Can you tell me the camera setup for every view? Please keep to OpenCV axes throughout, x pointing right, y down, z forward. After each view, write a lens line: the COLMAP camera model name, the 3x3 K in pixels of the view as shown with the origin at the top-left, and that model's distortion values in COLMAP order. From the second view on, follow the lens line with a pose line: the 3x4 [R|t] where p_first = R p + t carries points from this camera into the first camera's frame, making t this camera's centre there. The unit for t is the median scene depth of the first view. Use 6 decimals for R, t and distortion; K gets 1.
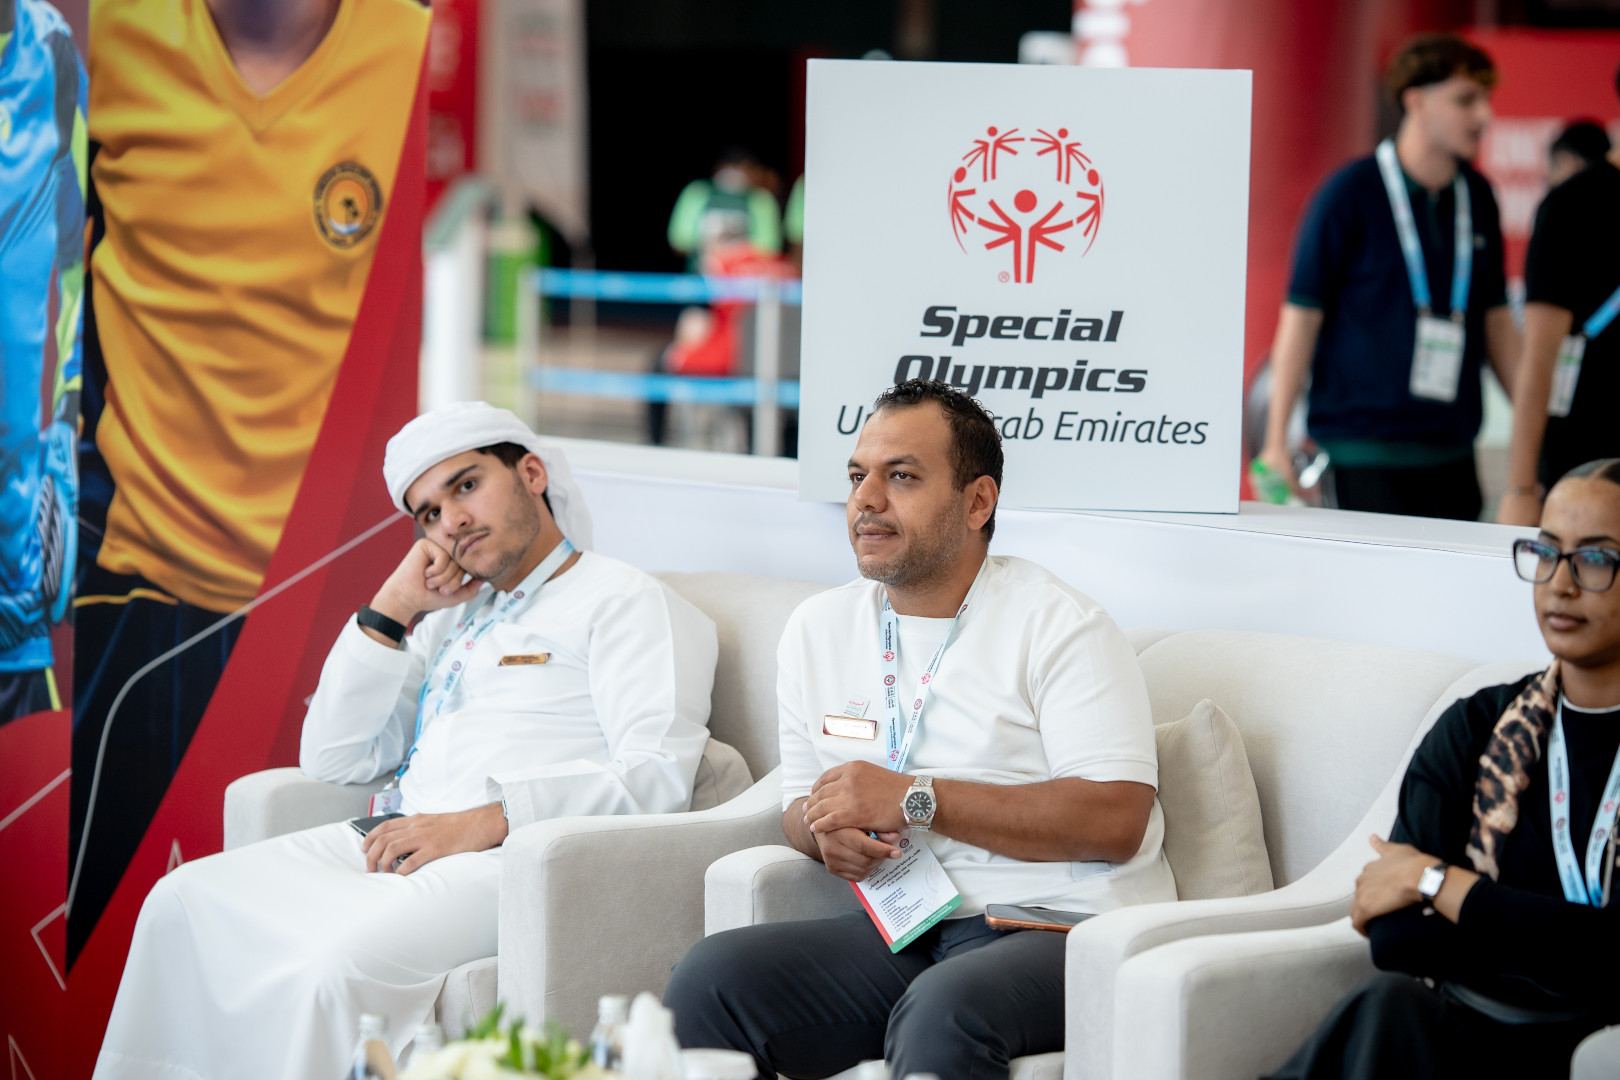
lens RADIAL K [[5941.5, 0, 807.9], [0, 5941.5, 543.8], [0, 0, 1]] dist [-0.032534, 0.000000]
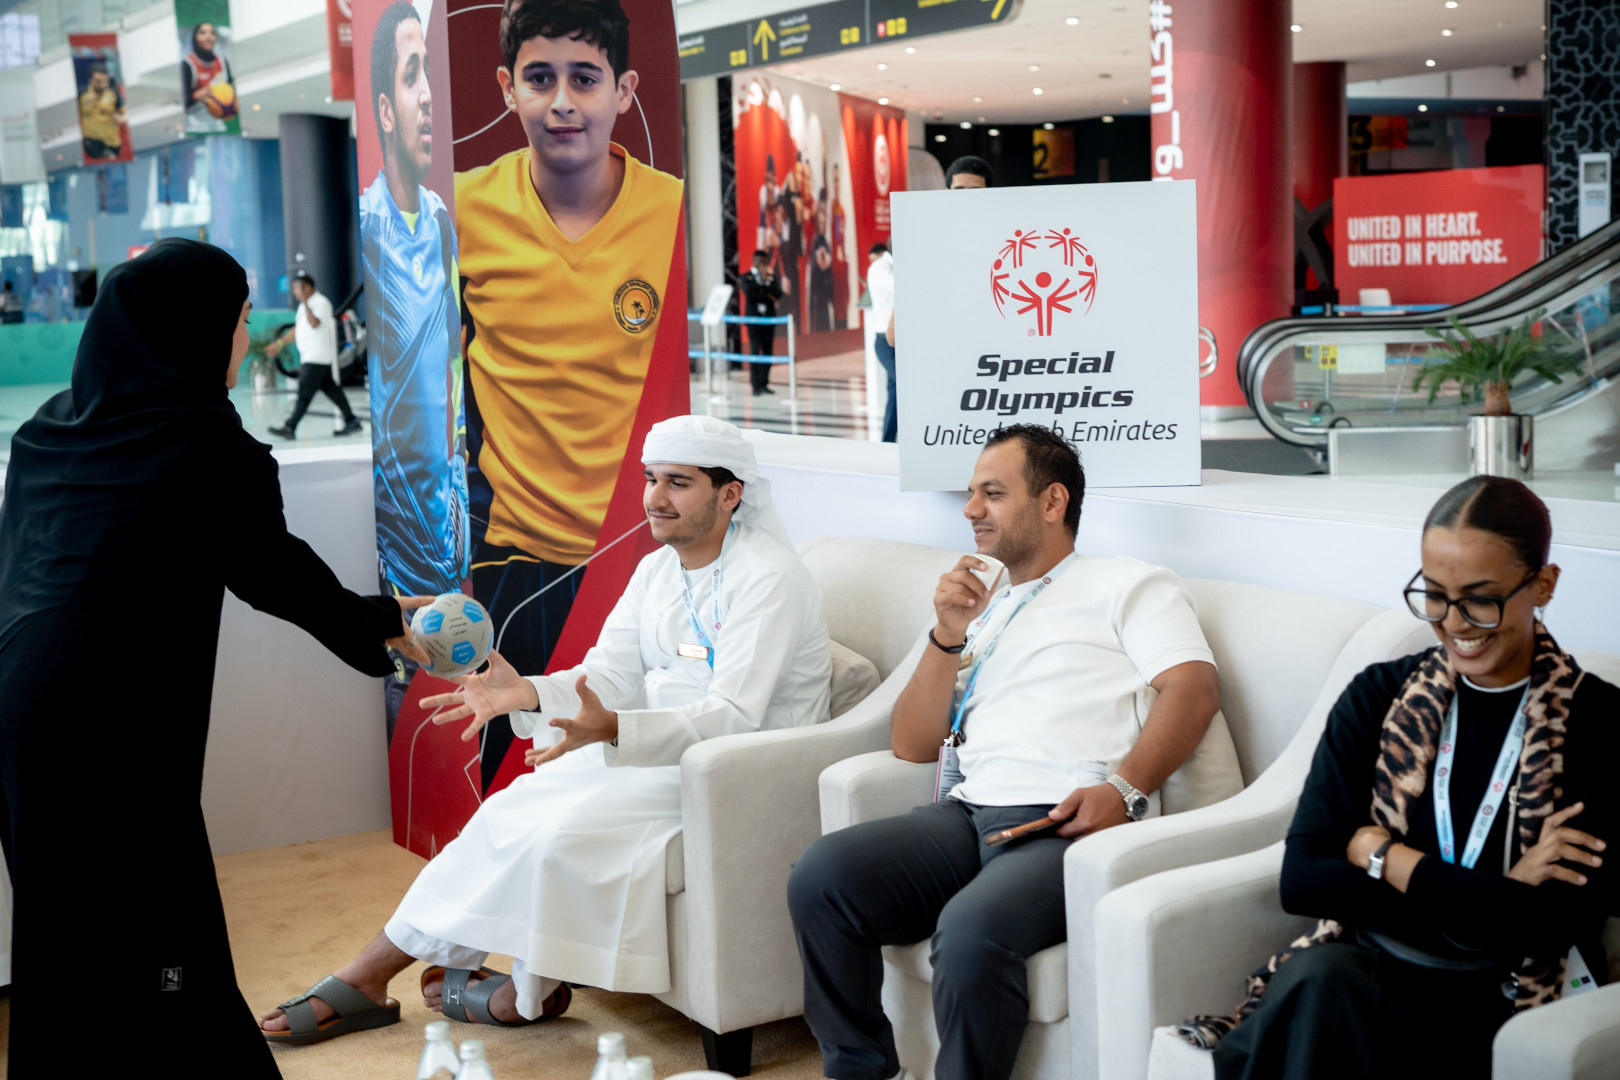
lens RADIAL K [[2363.9, 0, 789.0], [0, 2363.9, 526.8], [0, 0, 1]] dist [-0.000523, 0.000000]
pose [[0.991235, -0.049940, -0.122304, 0.039335], [0.055644, 0.997495, 0.043672, -0.023883], [0.119817, -0.050095, 0.991531, 0.380357]]
